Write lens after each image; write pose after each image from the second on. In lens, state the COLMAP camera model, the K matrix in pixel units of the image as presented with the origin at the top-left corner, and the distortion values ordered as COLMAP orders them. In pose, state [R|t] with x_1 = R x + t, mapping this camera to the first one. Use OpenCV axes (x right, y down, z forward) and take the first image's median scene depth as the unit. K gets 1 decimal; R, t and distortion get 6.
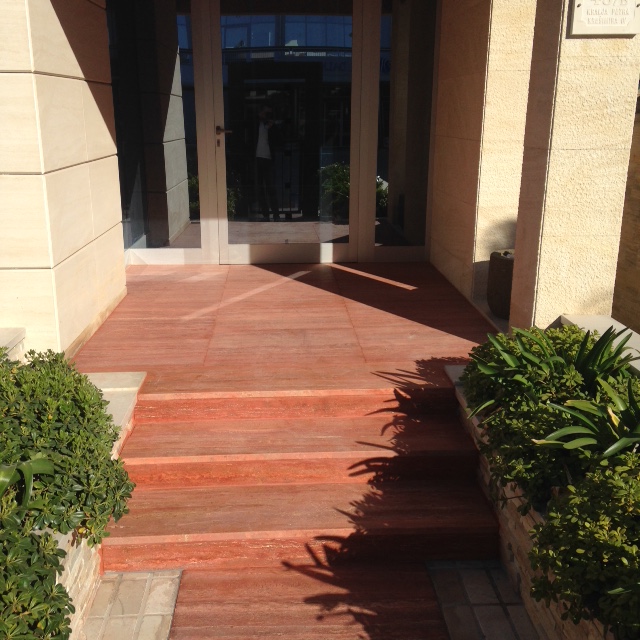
lens RADIAL K [[742.6, 0, 319.4], [0, 742.6, 319.3], [0, 0, 1]] dist [0.020090, 0.000000]
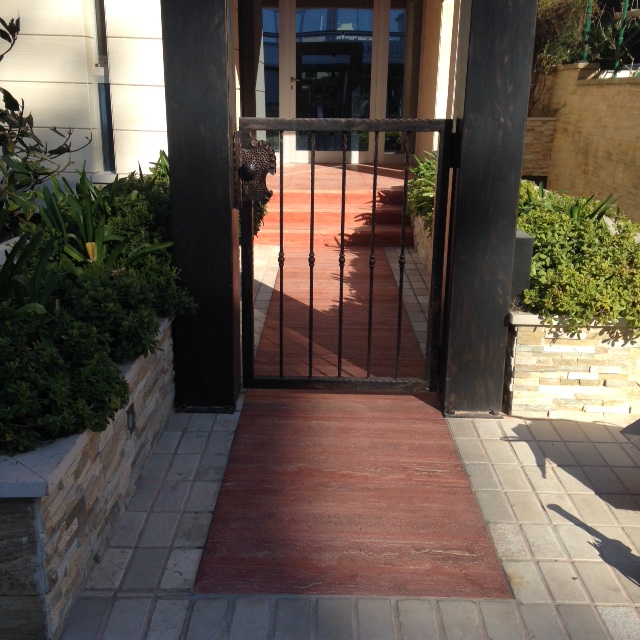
lens RADIAL K [[742.6, 0, 320.7], [0, 742.6, 321.1], [0, 0, 1]] dist [0.020090, 0.000000]
pose [[0.997958, 0.025484, -0.058566, 0.043460], [-0.024269, 0.999477, 0.021369, 0.261873], [0.059080, -0.019904, 0.998055, -0.714533]]
